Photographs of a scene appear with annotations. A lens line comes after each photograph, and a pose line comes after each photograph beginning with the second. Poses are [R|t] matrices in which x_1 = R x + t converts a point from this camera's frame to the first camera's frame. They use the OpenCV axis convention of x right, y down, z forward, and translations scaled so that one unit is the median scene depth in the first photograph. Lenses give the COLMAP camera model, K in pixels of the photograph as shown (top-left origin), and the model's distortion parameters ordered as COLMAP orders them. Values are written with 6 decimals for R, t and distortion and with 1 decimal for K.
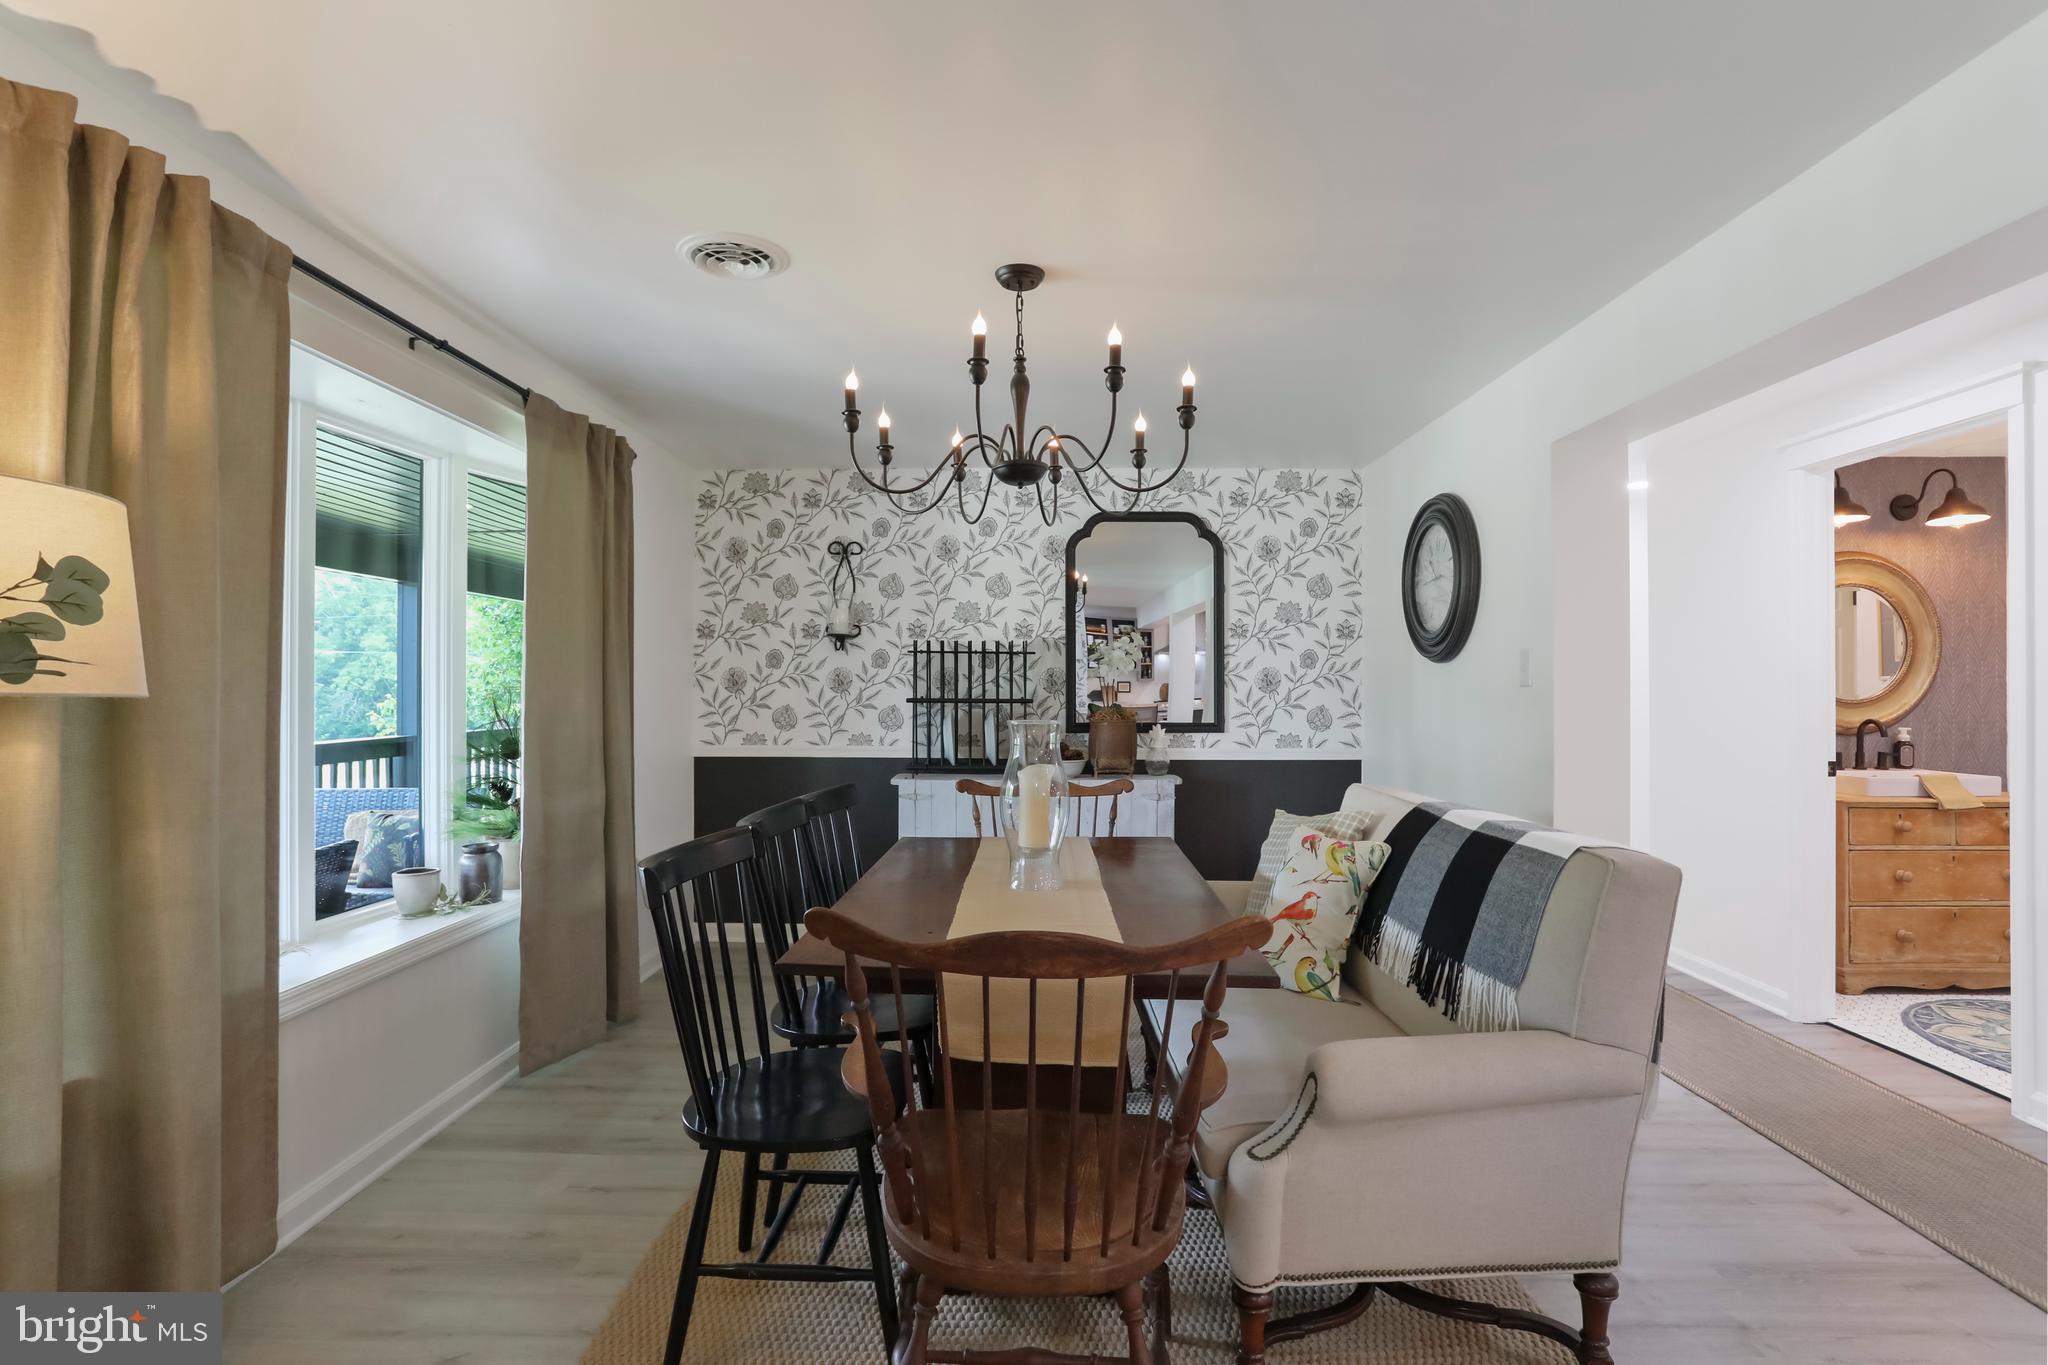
lens RADIAL K [[993.8, 0, 1015.3], [0, 993.8, 679.1], [0, 0, 1]] dist [-0.066290, 0.036698]
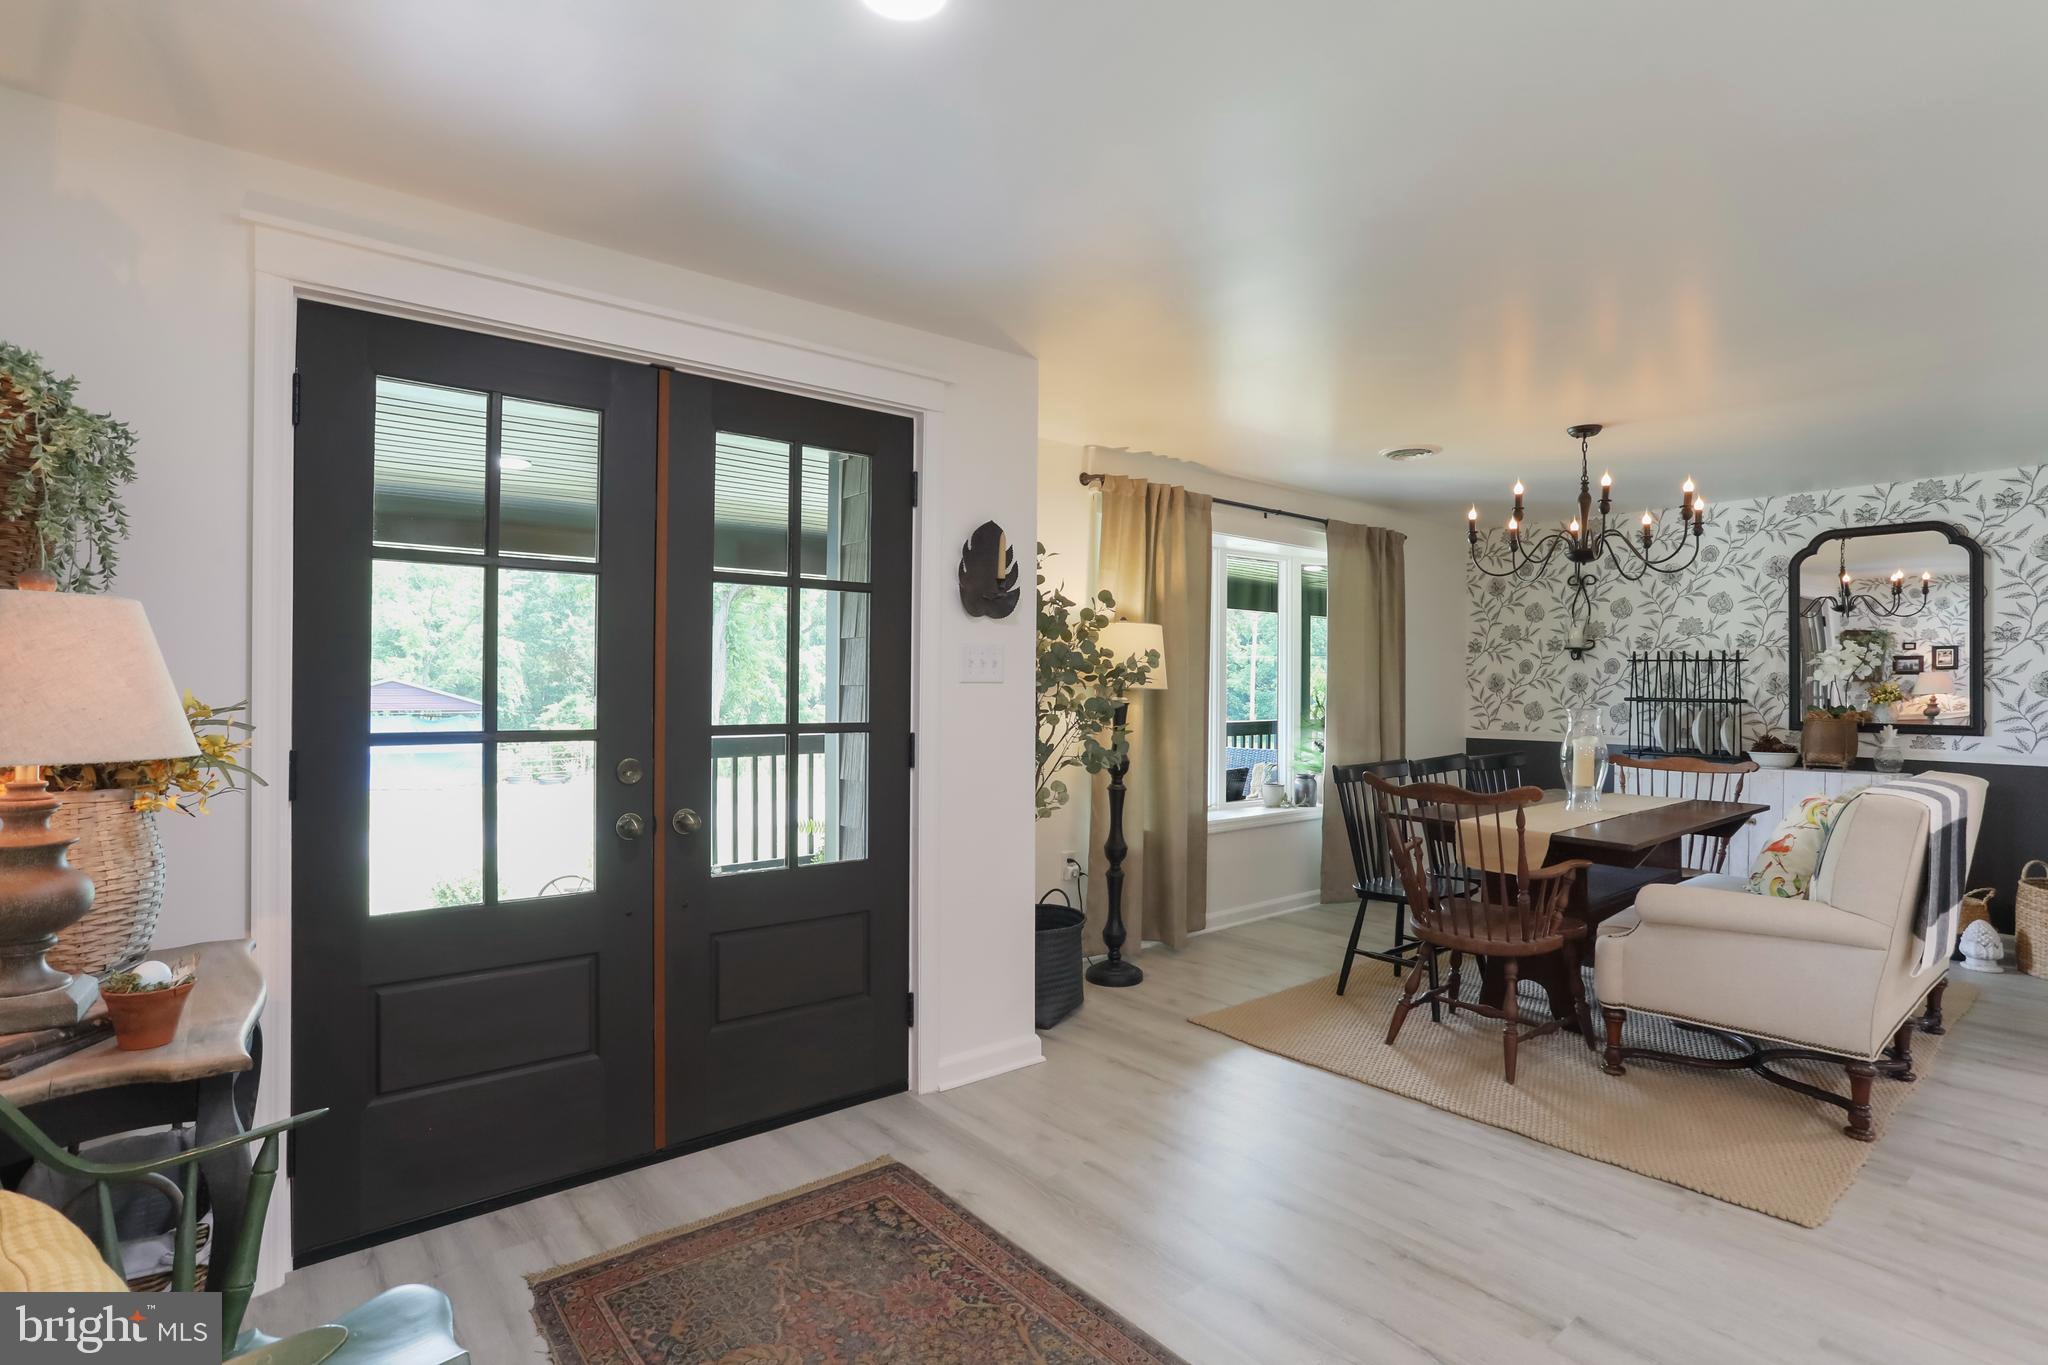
lens RADIAL K [[988.8, 0, 1033.2], [0, 988.8, 683.0], [0, 0, 1]] dist [-0.062066, 0.036141]
pose [[0.656210, 0.002634, -0.754574, 0.314187], [-0.000099, 0.999994, 0.003405, -0.003070], [0.754578, -0.002160, 0.656206, -0.365040]]
